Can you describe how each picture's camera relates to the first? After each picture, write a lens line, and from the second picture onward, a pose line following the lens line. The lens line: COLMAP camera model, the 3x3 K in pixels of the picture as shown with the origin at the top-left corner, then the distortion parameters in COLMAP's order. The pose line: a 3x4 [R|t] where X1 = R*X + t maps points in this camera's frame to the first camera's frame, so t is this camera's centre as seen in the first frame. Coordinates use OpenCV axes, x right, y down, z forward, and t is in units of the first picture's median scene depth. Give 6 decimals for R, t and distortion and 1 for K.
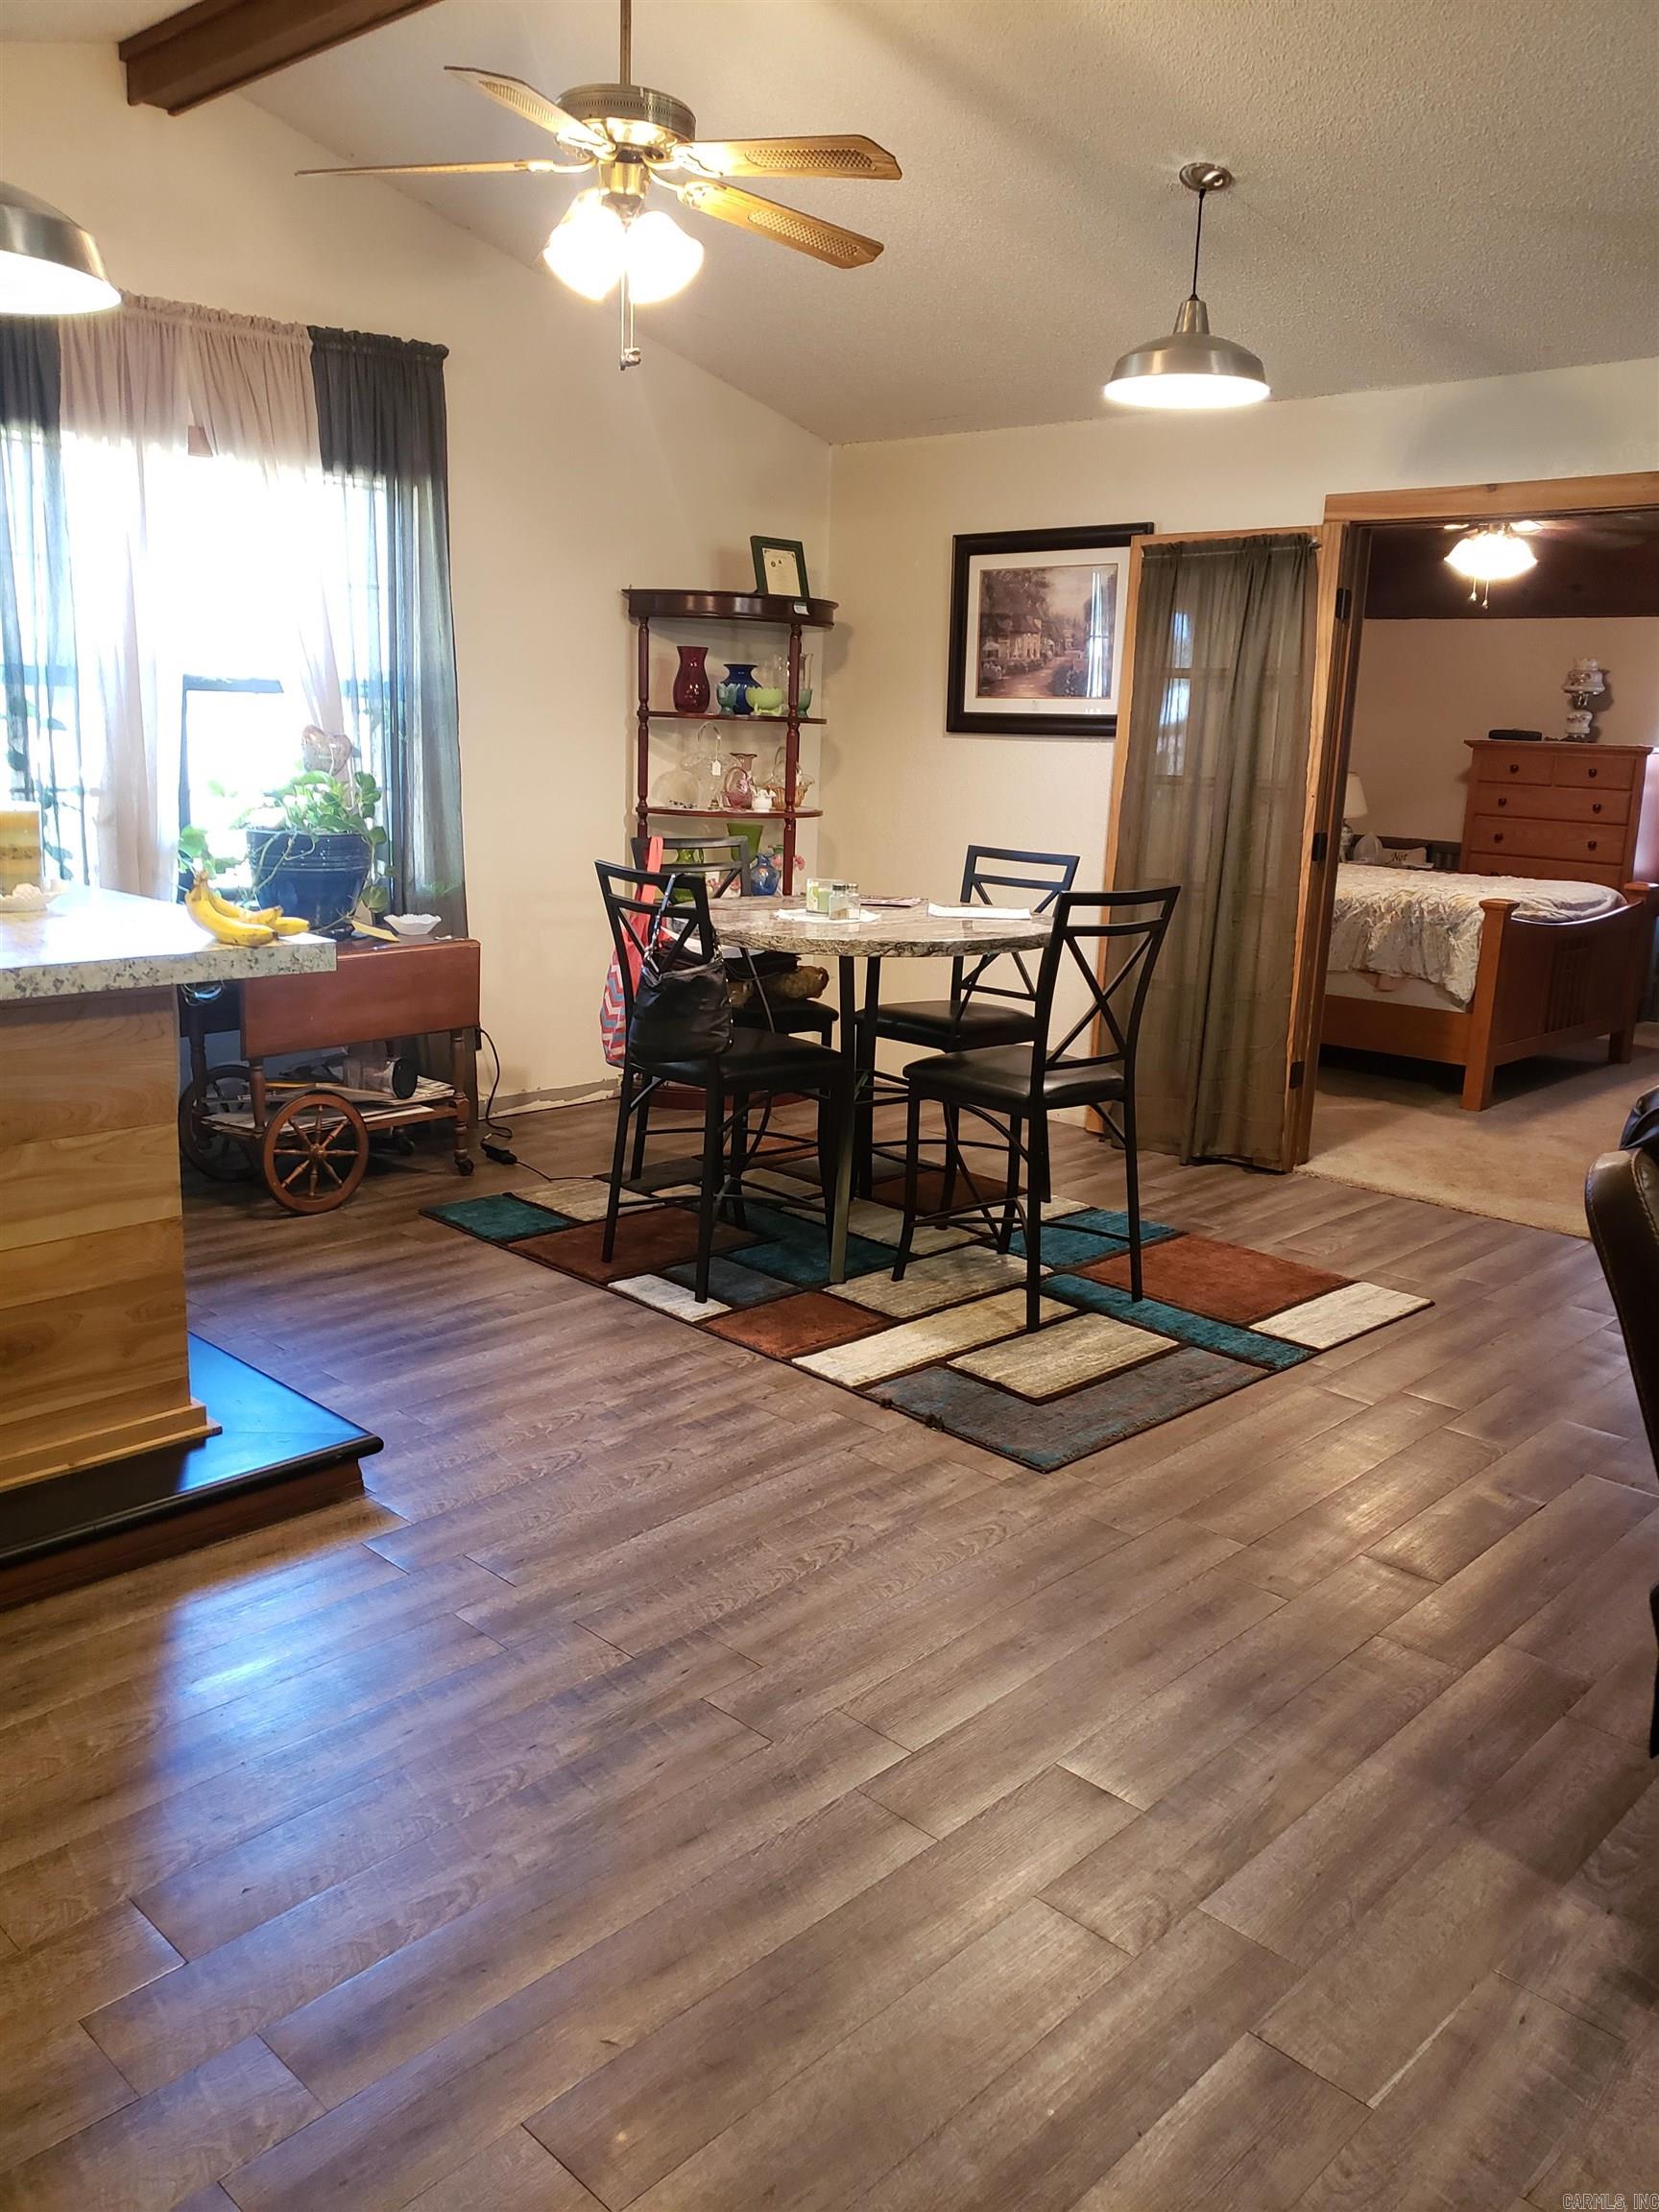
lens RADIAL K [[1704.4, 0, 824.5], [0, 1704.4, 1089.9], [0, 0, 1]] dist [0.027741, -0.055361]
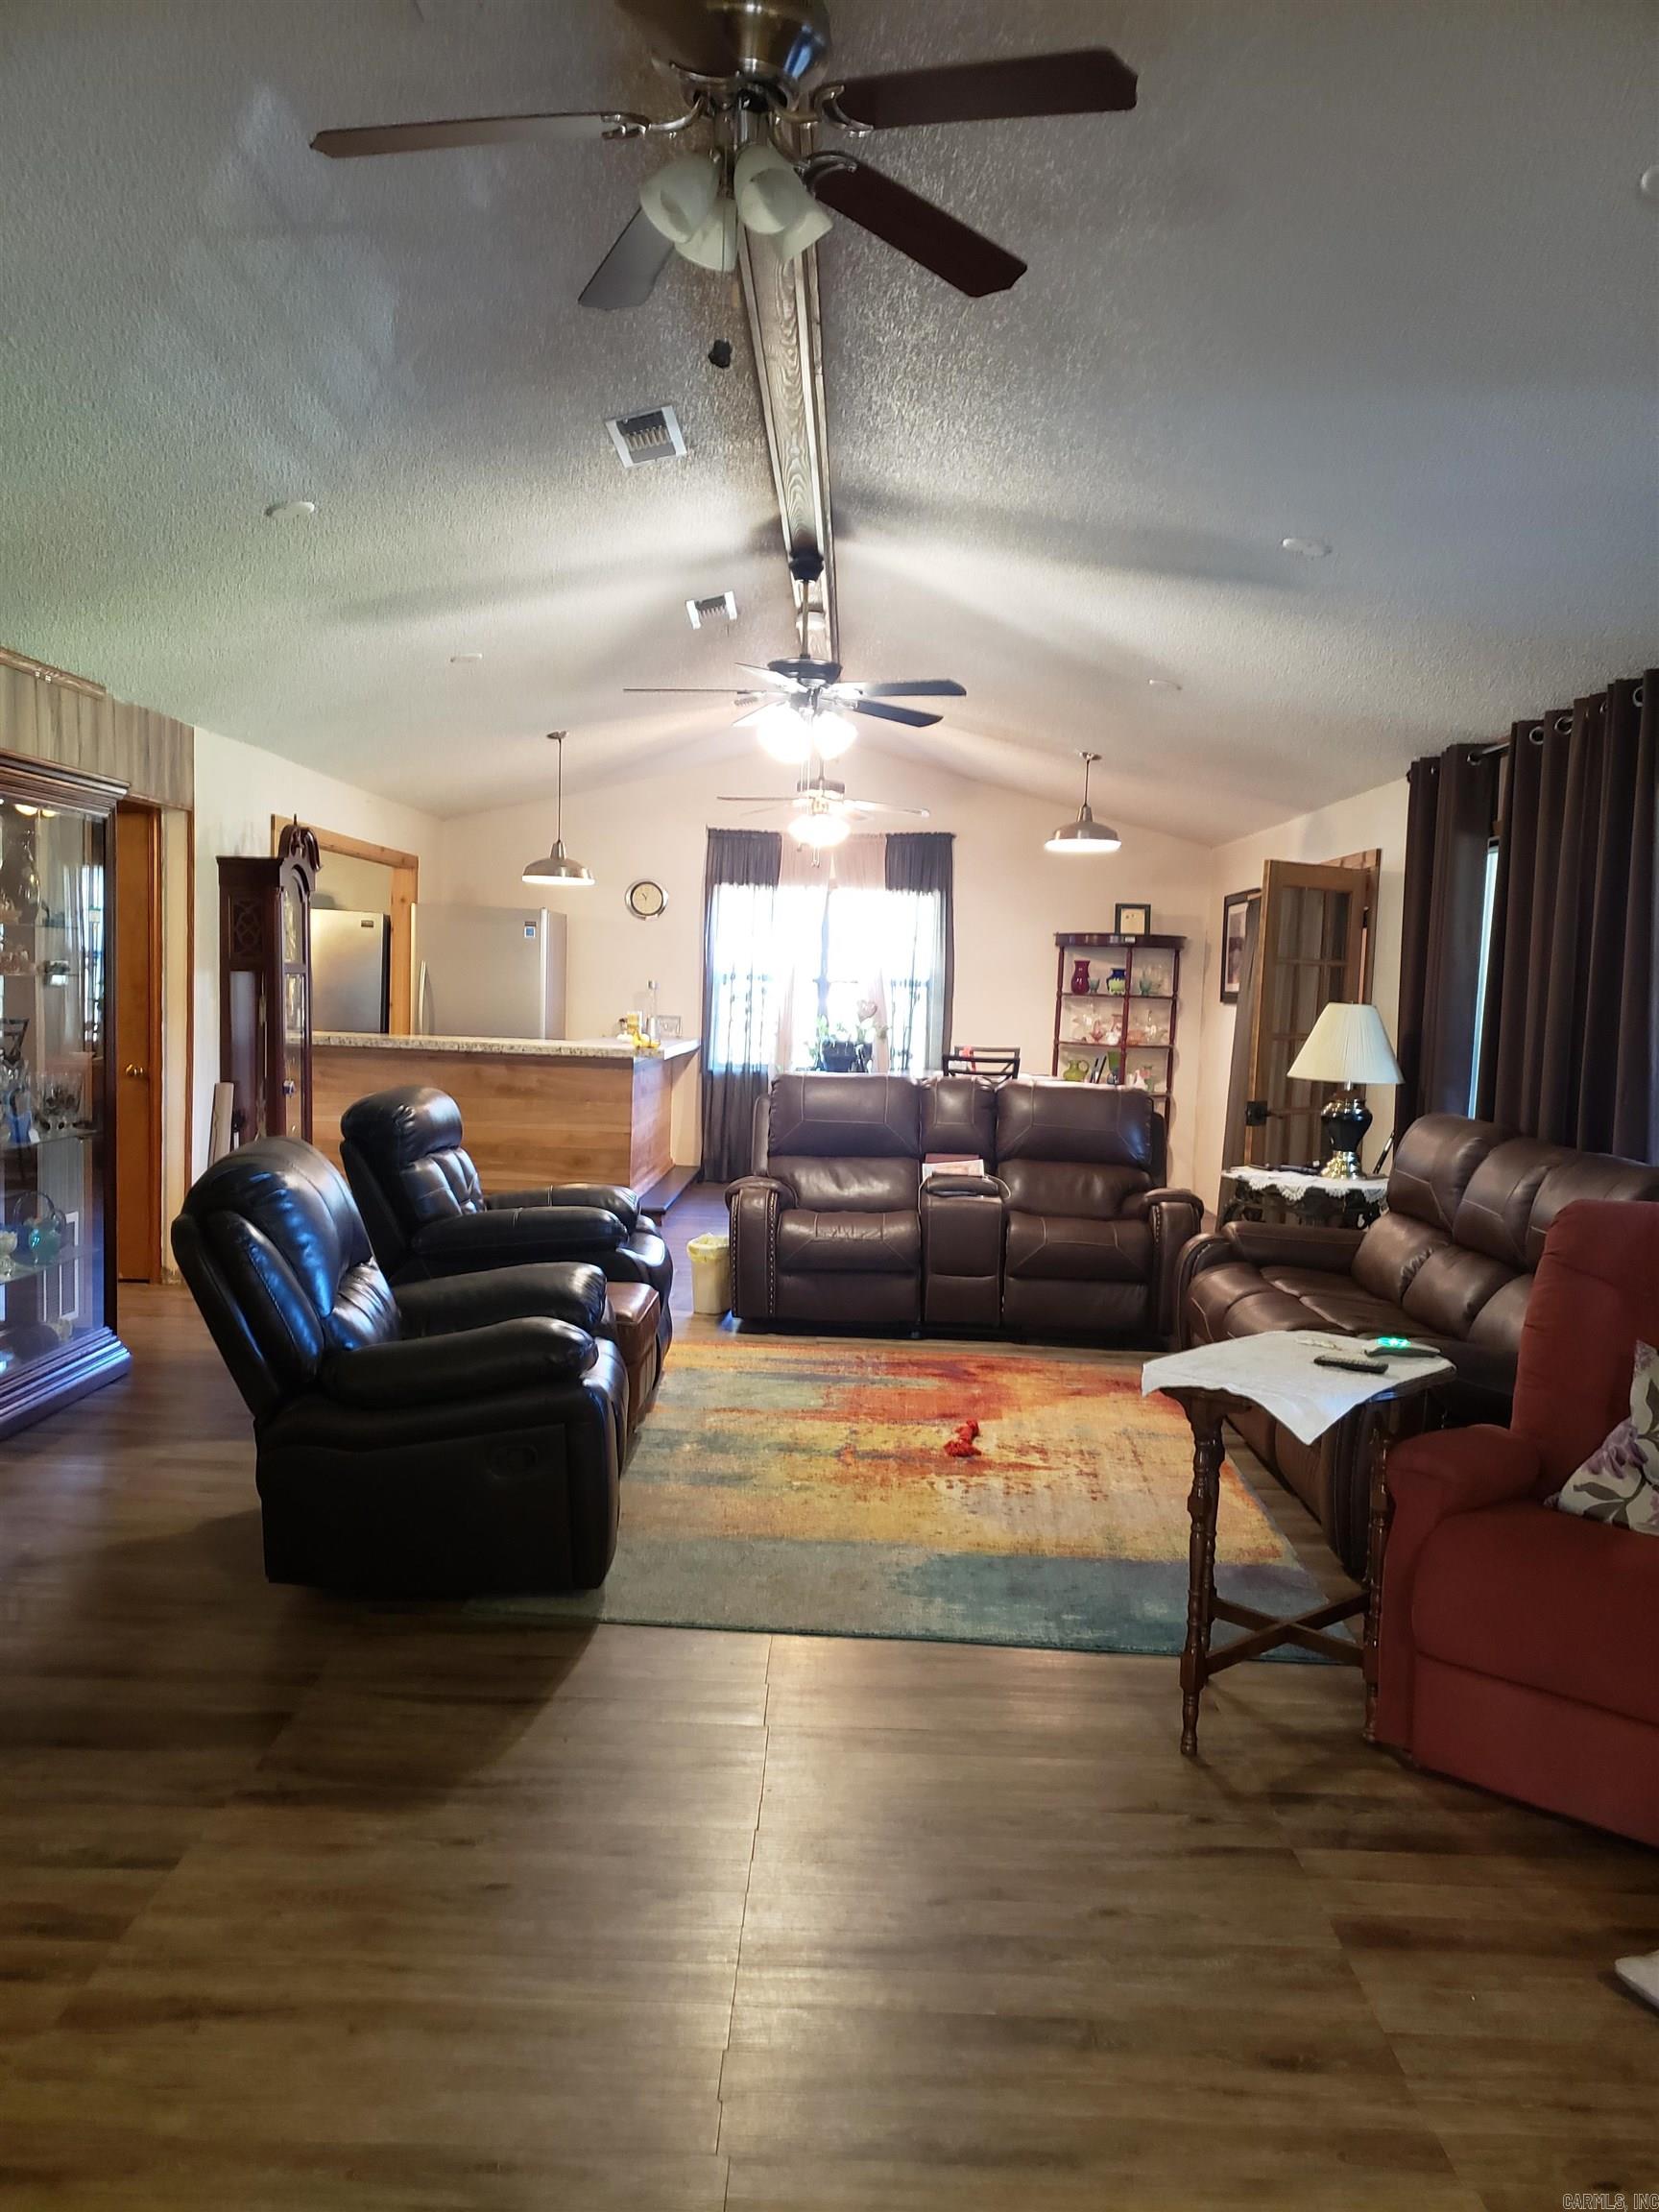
lens RADIAL K [[1704.4, 0, 824.6], [0, 1704.4, 1108.7], [0, 0, 1]] dist [0.027741, -0.055361]
pose [[0.685597, 0.044570, -0.726616, 1.628497], [-0.169379, 0.980498, -0.099675, 0.211016], [0.708003, 0.191410, 0.679775, -0.700715]]
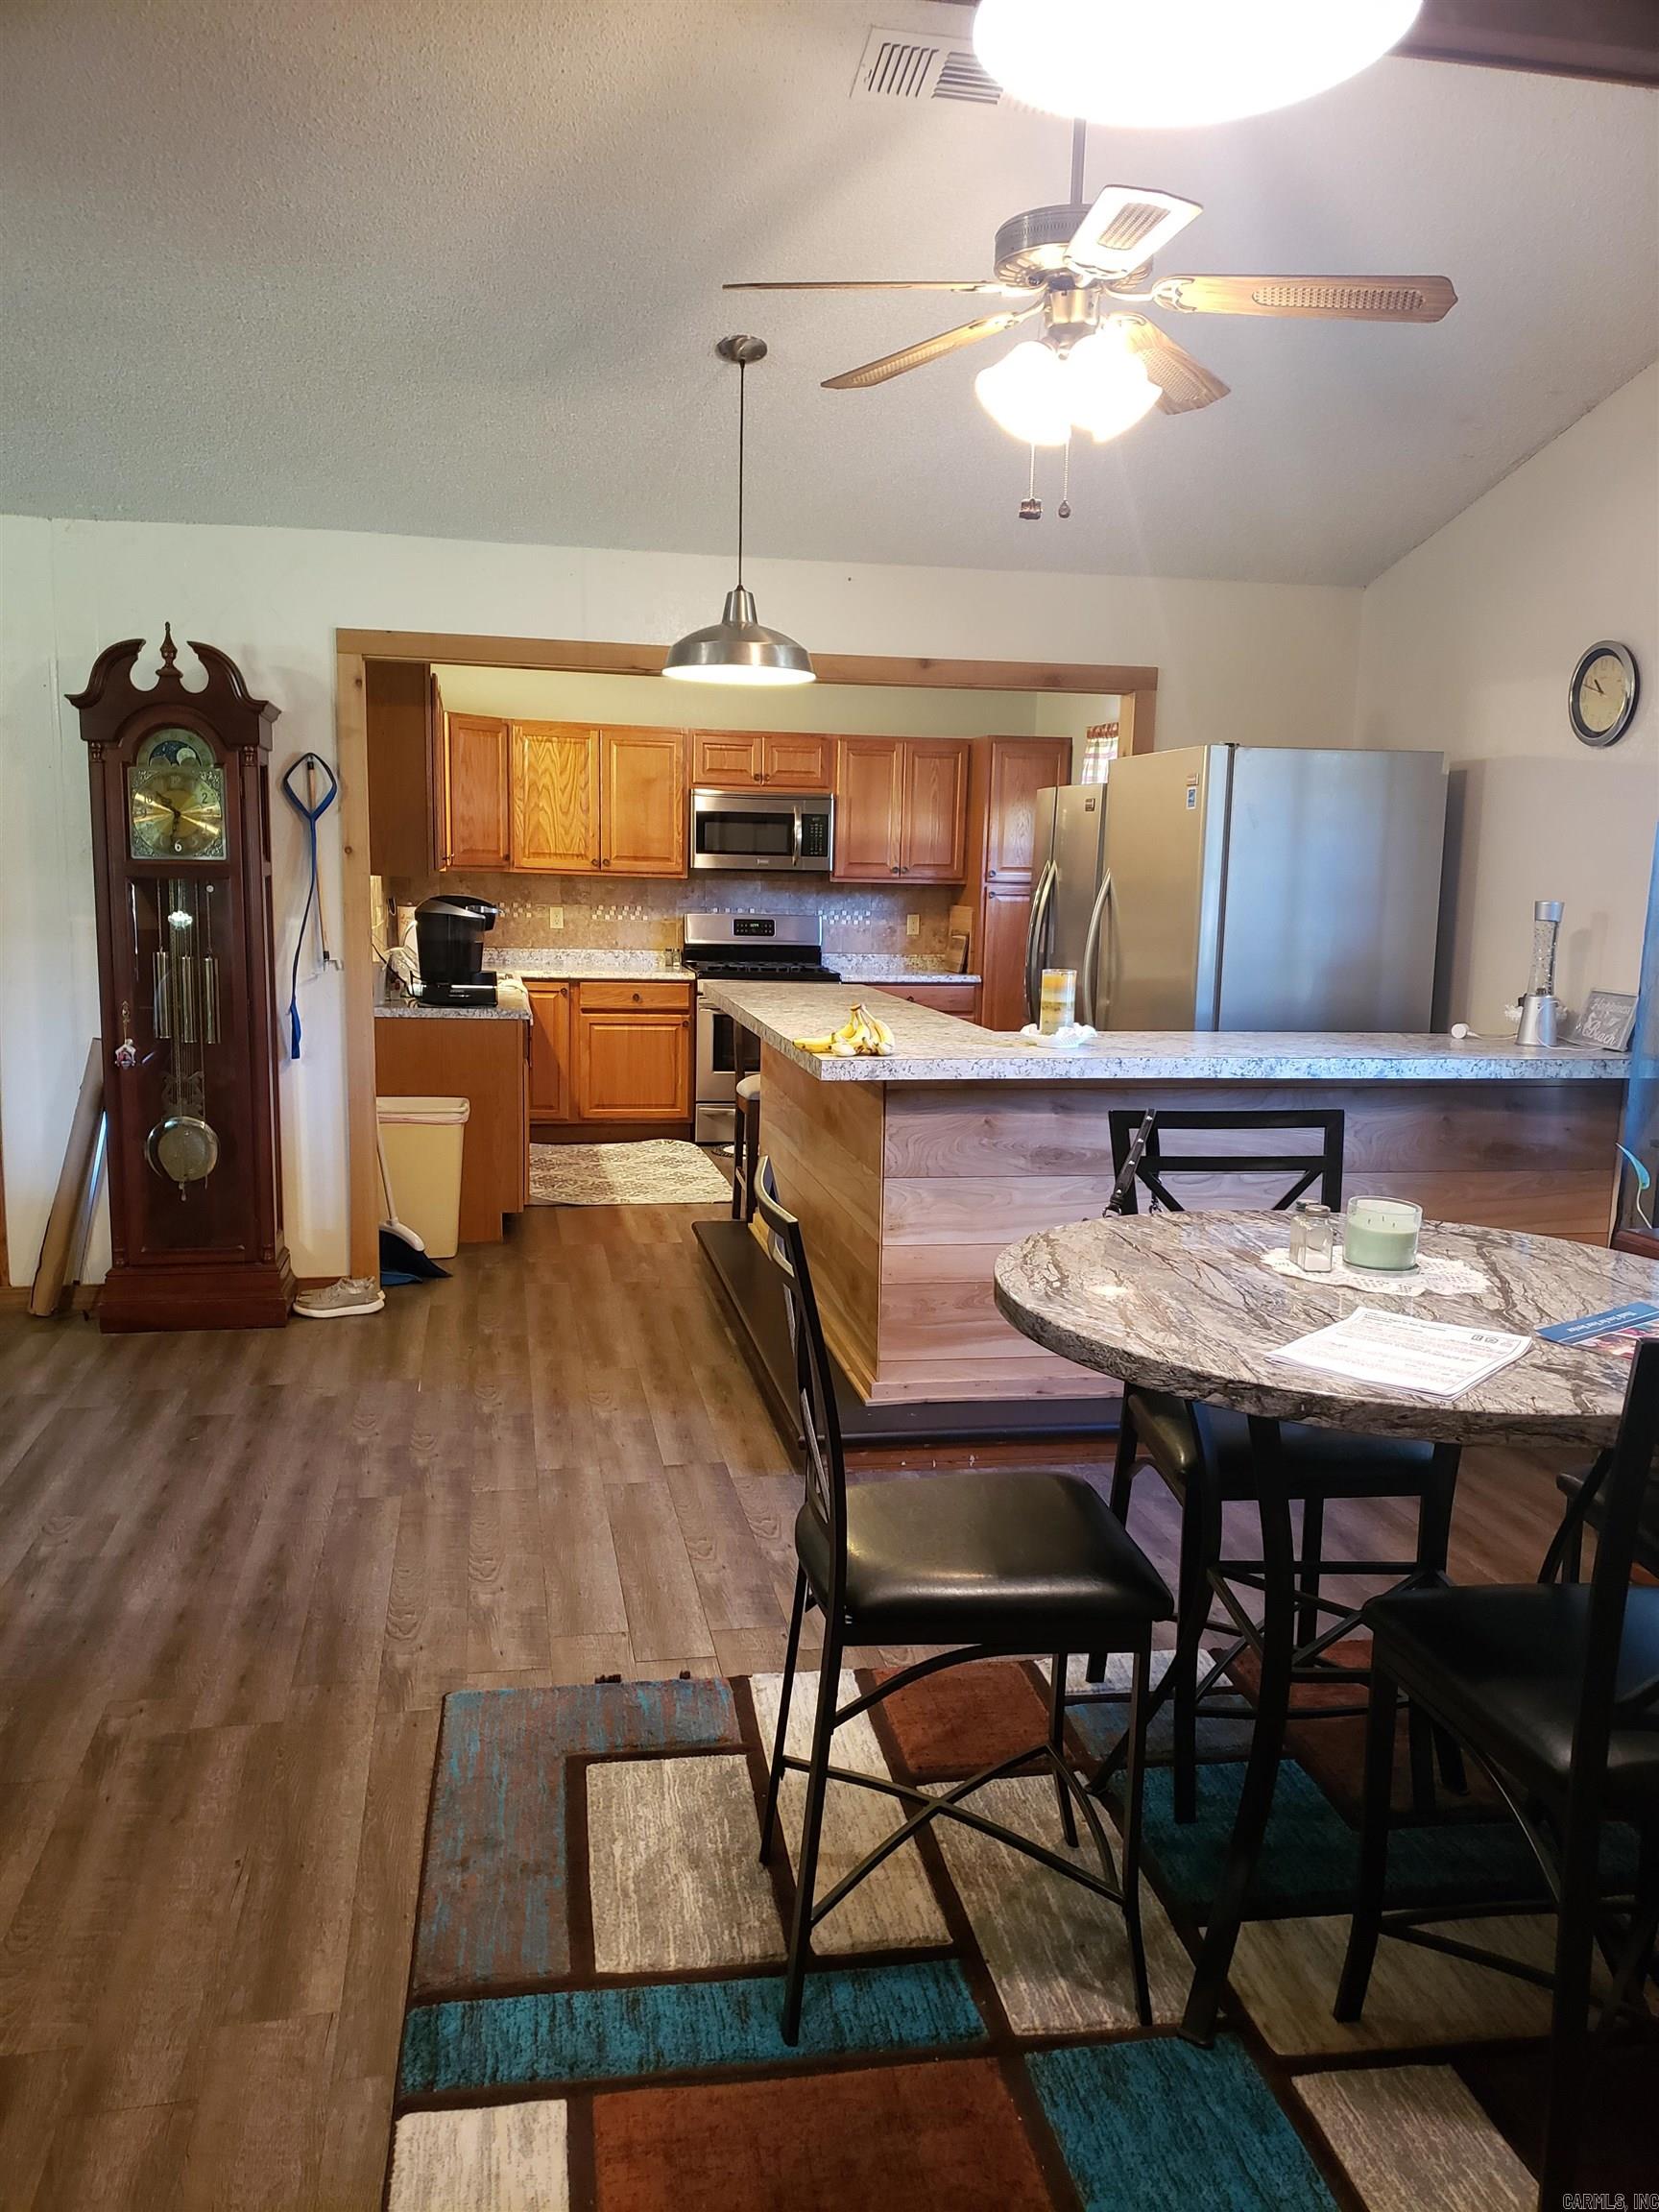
lens RADIAL K [[1704.4, 0, 890.8], [0, 1704.4, 1135.8], [0, 0, 1]] dist [0.027741, -0.055361]
pose [[-0.543957, 0.099433, -0.833201, 0.578044], [-0.215254, 0.943192, 0.253088, -0.272445], [0.811034, 0.317019, -0.491653, 1.216025]]
